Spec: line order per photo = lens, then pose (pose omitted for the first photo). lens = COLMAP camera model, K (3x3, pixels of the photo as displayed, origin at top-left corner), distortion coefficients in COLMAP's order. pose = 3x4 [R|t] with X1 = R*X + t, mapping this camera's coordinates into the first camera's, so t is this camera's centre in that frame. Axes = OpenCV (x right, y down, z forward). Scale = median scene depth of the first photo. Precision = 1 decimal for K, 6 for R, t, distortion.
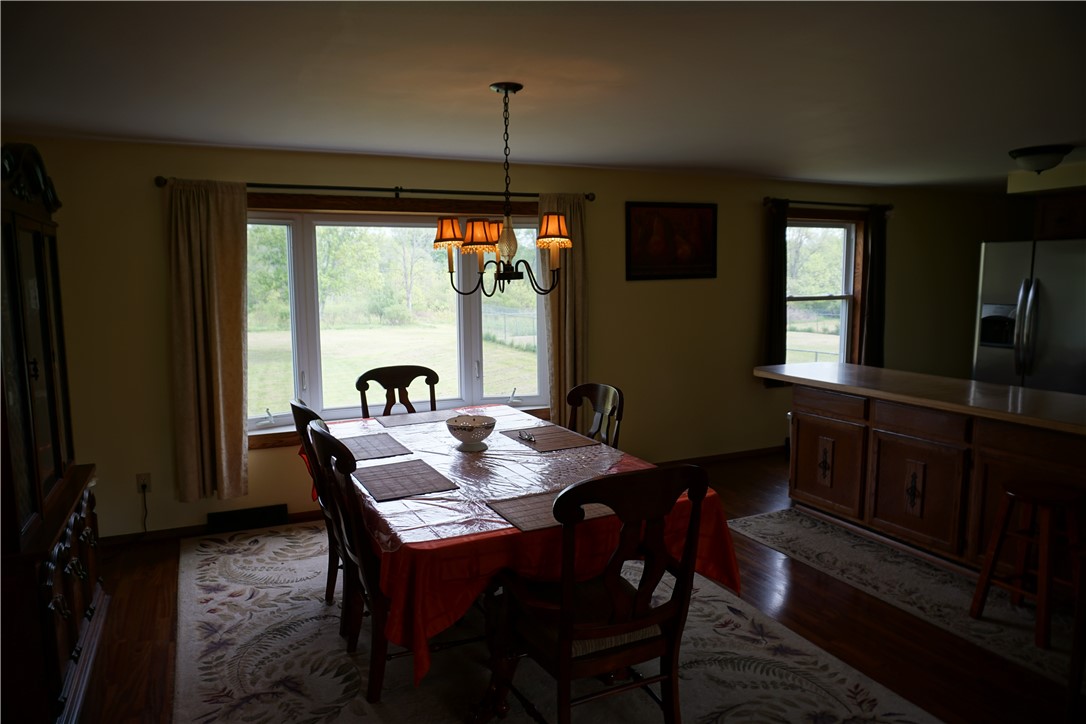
lens RADIAL K [[730.2, 0, 540.1], [0, 730.2, 363.0], [0, 0, 1]] dist [-0.033195, 0.020119]
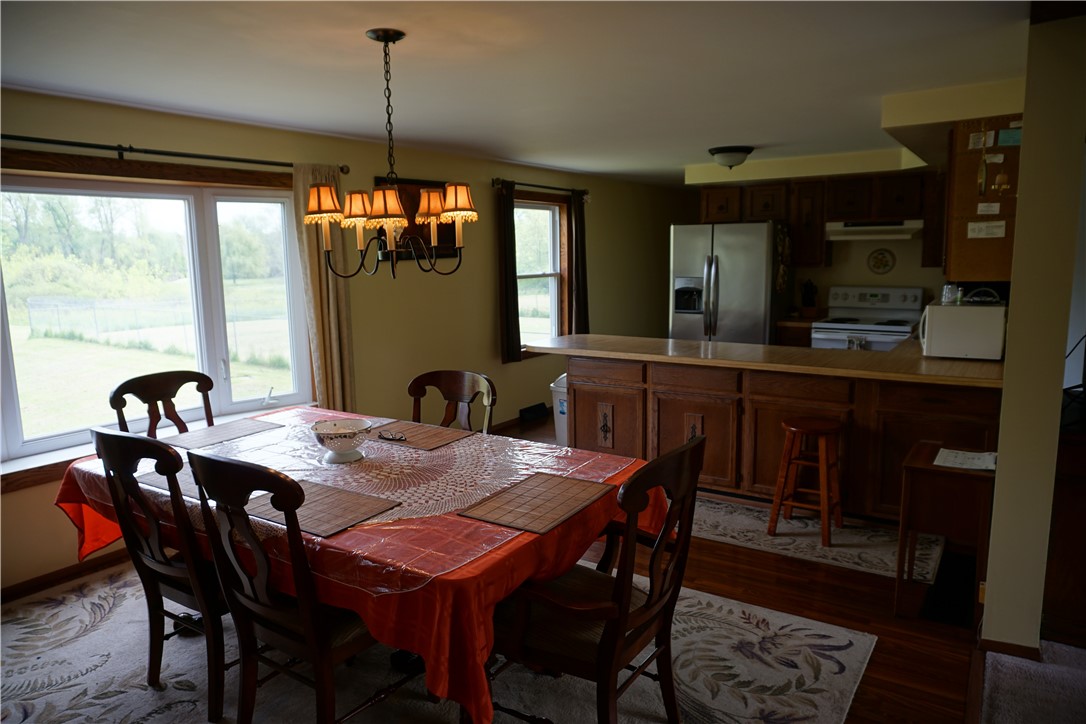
lens RADIAL K [[730.2, 0, 541.1], [0, 730.2, 361.1], [0, 0, 1]] dist [-0.033195, 0.020119]
pose [[0.855455, -0.081531, 0.511419, -0.228709], [0.070952, 0.996669, 0.040208, -0.010011], [-0.512994, 0.001891, 0.858390, 0.106664]]
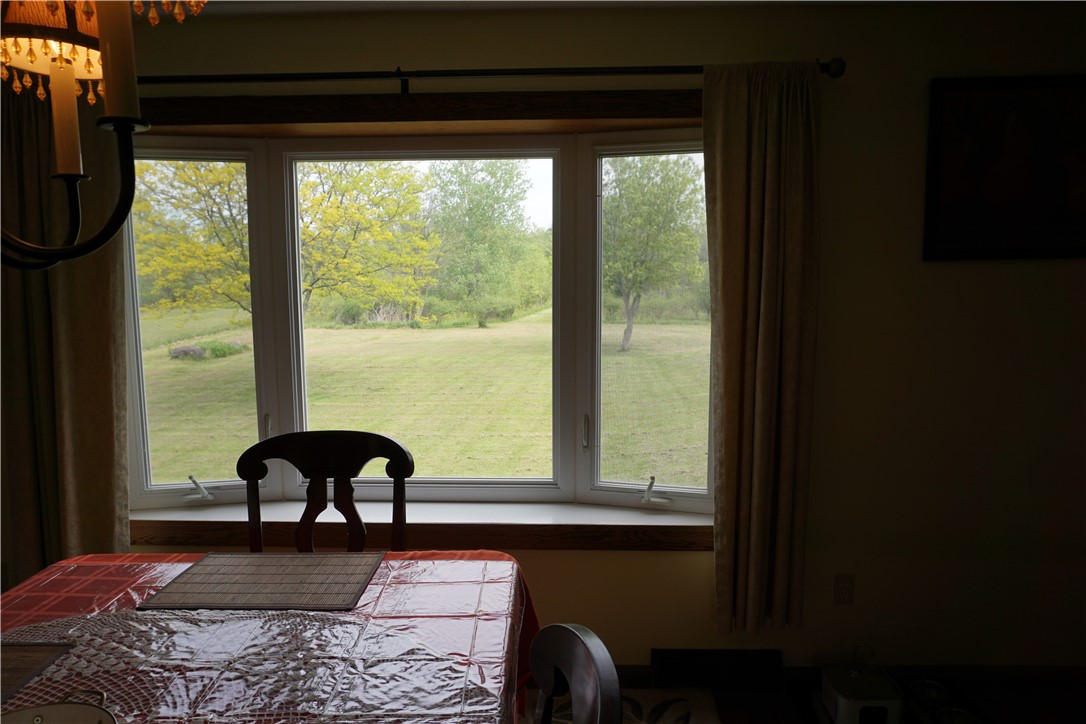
lens RADIAL K [[730.2, 0, 553.9], [0, 730.2, 372.0], [0, 0, 1]] dist [-0.033195, 0.020119]
pose [[0.904464, 0.067803, -0.421126, 0.125445], [-0.059867, 0.997692, 0.032053, -0.055322], [0.422327, -0.003779, 0.906436, 0.595037]]
